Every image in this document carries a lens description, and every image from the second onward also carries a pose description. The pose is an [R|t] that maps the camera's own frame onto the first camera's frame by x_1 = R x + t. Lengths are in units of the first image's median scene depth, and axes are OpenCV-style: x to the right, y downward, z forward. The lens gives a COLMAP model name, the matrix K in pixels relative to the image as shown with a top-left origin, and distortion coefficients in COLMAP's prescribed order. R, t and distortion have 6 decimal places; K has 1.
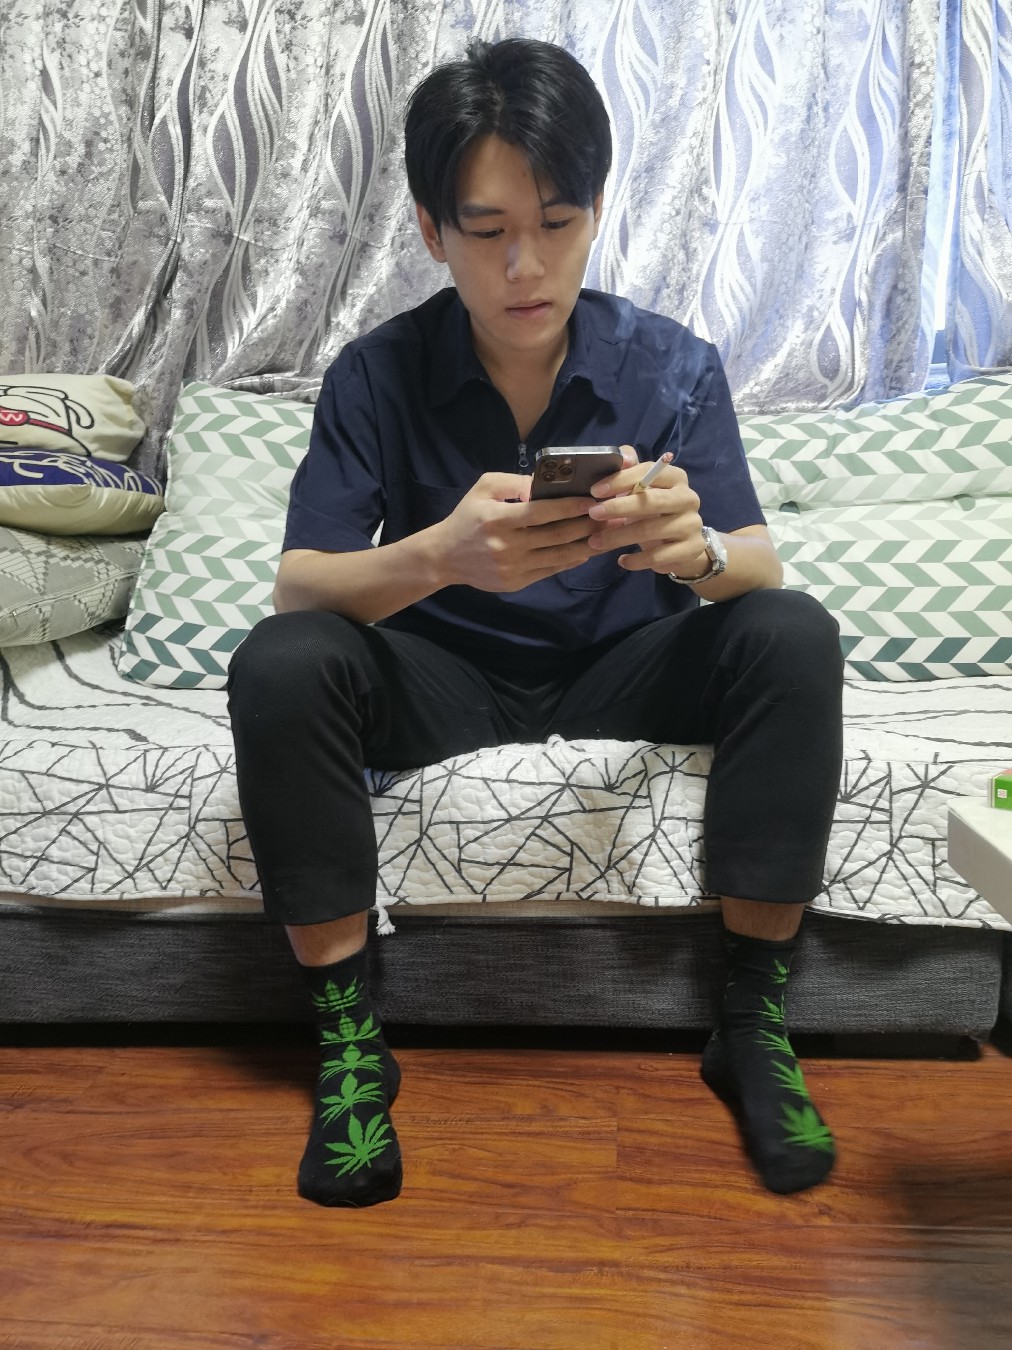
lens RADIAL K [[1073.6, 0, 460.6], [0, 1073.6, 689.4], [0, 0, 1]] dist [0.119016, -0.147278]
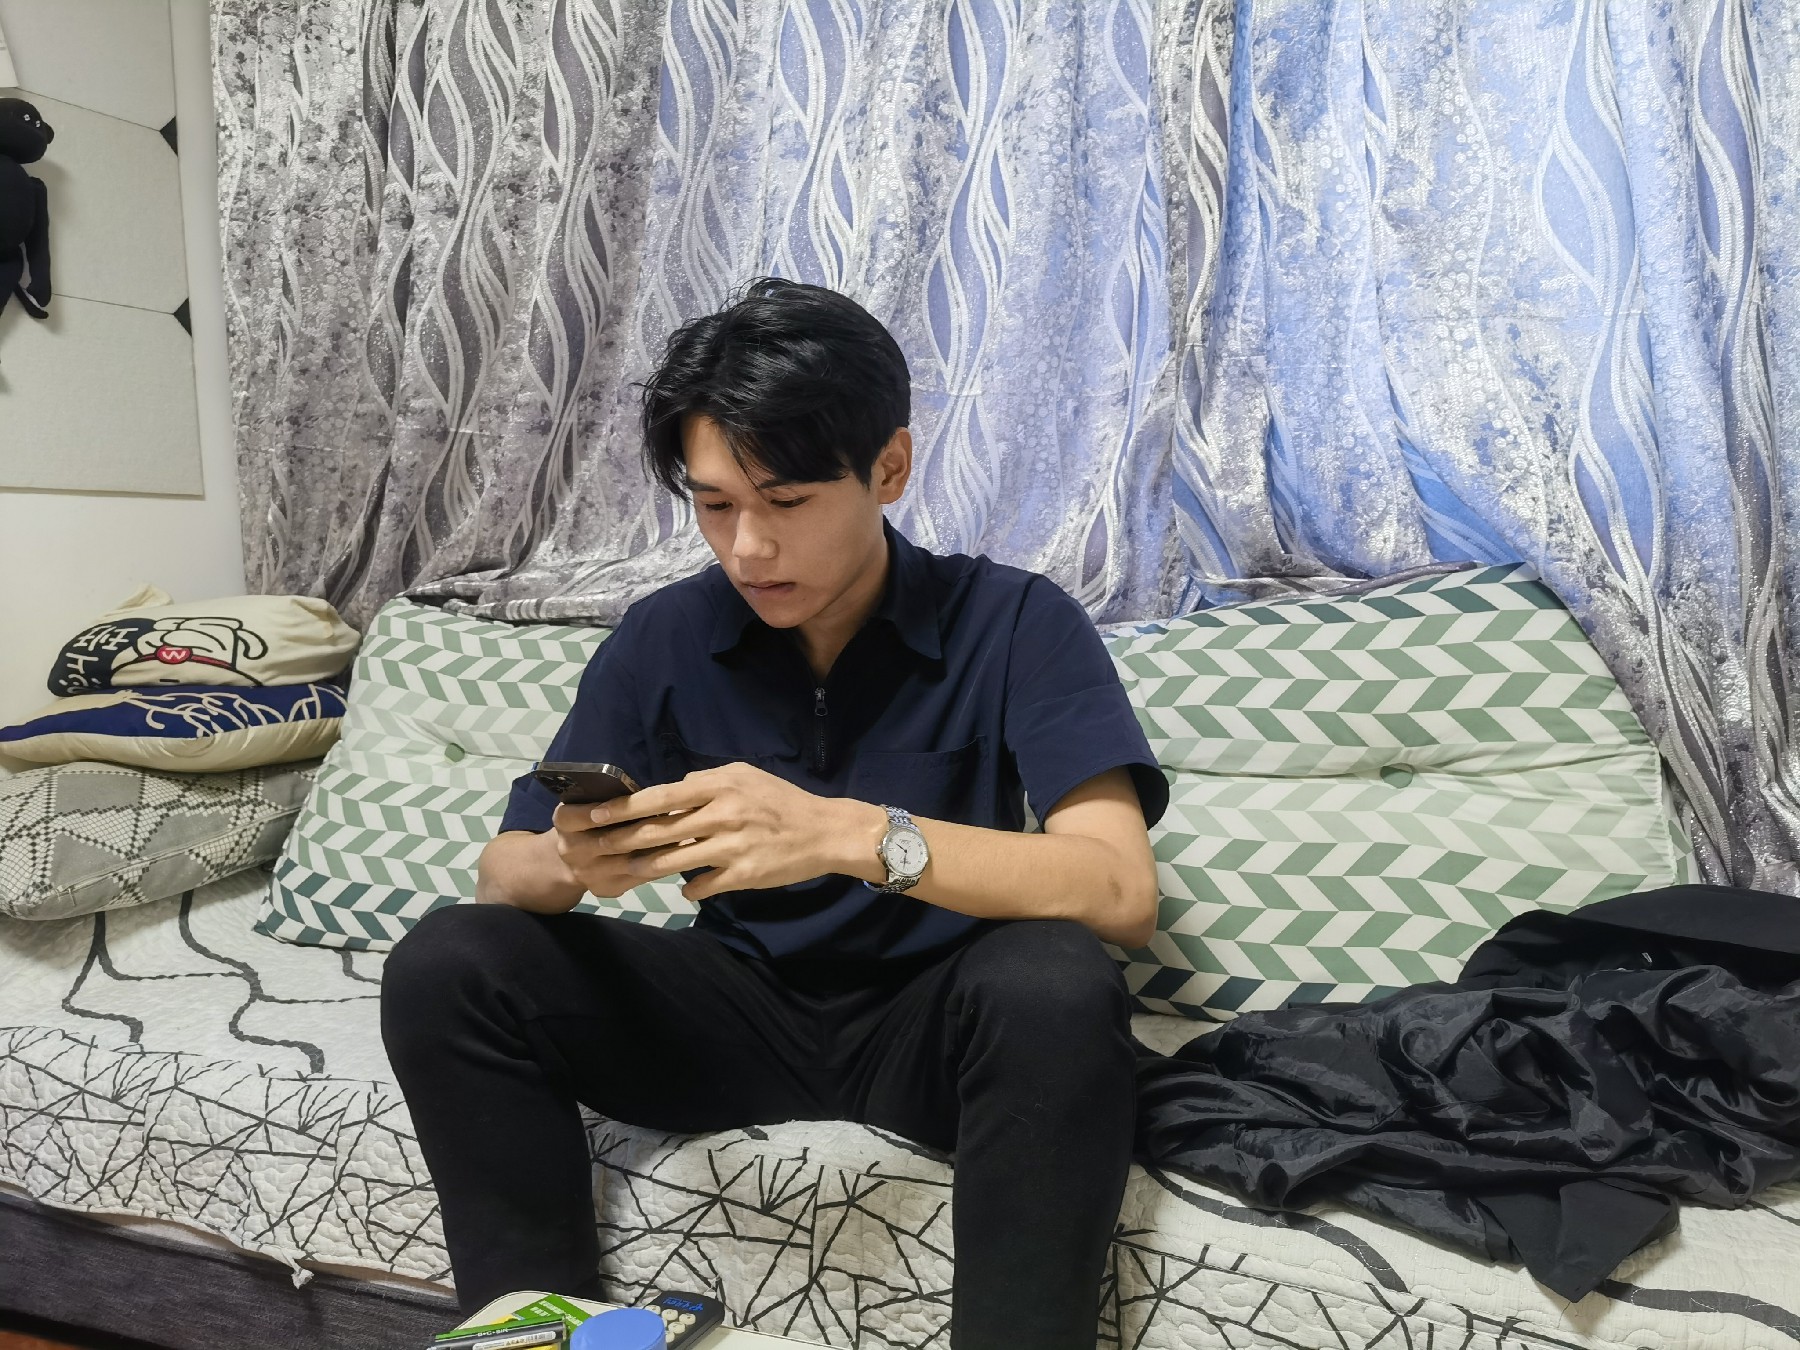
lens RADIAL K [[1431.5, 0, 908.7], [0, 1431.5, 665.9], [0, 0, 1]] dist [0.119016, -0.147278]
pose [[0.945319, 0.010589, -0.325976, 0.611823], [-0.026928, 0.998594, -0.045653, -0.192528], [0.325034, 0.051934, 0.944275, -0.010033]]
